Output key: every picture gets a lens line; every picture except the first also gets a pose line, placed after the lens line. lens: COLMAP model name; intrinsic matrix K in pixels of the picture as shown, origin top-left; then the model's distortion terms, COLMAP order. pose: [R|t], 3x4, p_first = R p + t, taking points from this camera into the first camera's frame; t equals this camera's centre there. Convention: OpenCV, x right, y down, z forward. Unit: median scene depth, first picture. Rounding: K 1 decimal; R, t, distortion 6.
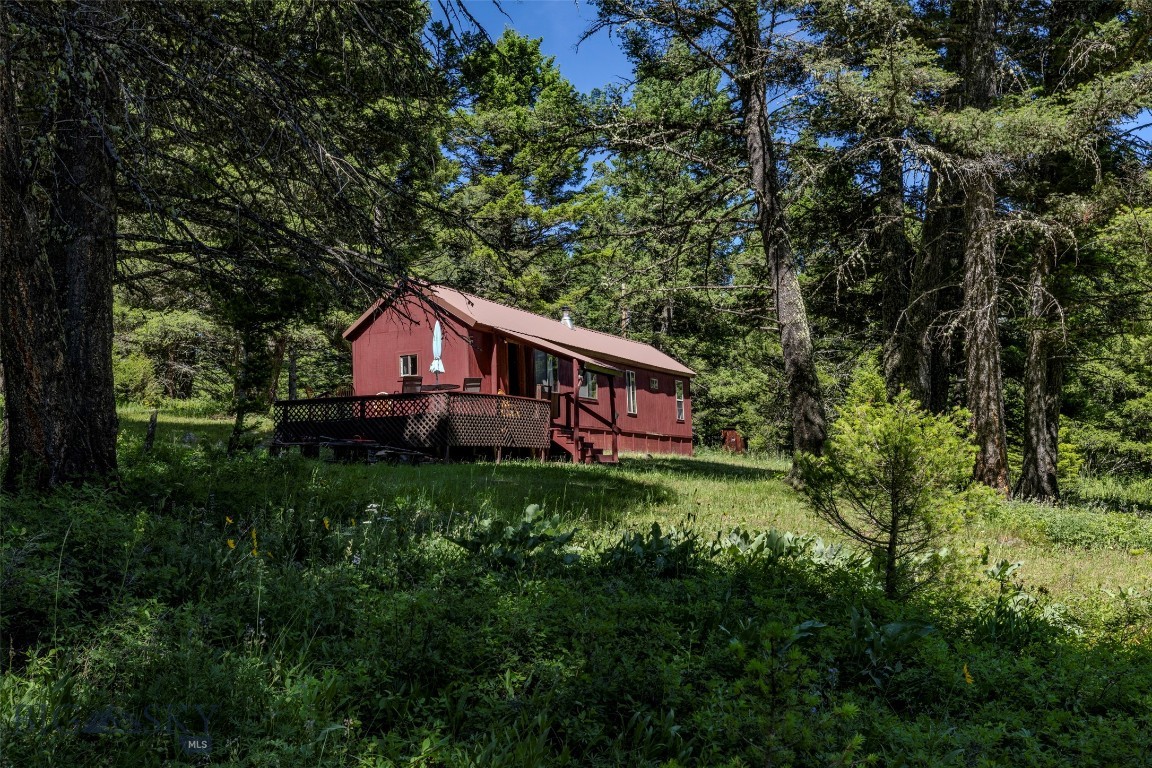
lens RADIAL K [[1161.3, 0, 576.1], [0, 1161.3, 385.4], [0, 0, 1]] dist [-0.004742, 0.000000]
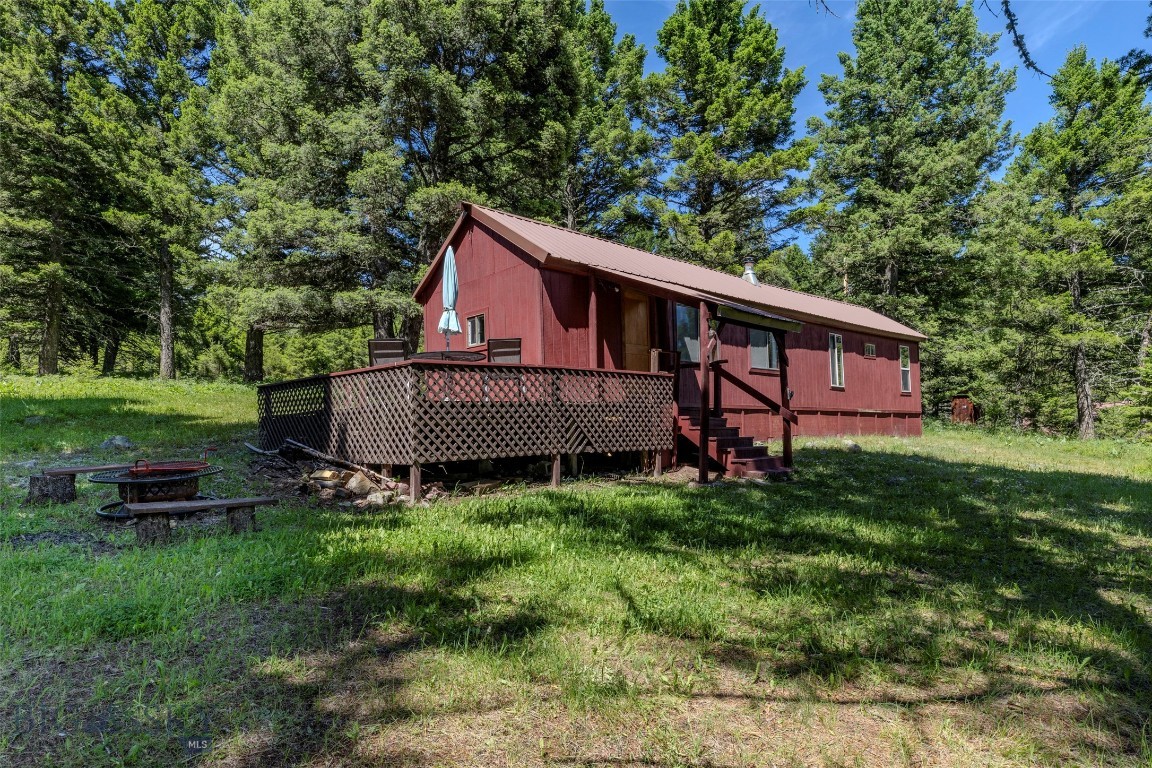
lens RADIAL K [[621.7, 0, 568.1], [0, 621.7, 424.1], [0, 0, 1]] dist [0.006506, 0.001047]
pose [[0.918296, 0.003918, -0.395876, 0.044990], [0.031454, 0.996068, 0.082822, 0.007737], [0.394644, -0.088507, 0.914561, 0.500184]]
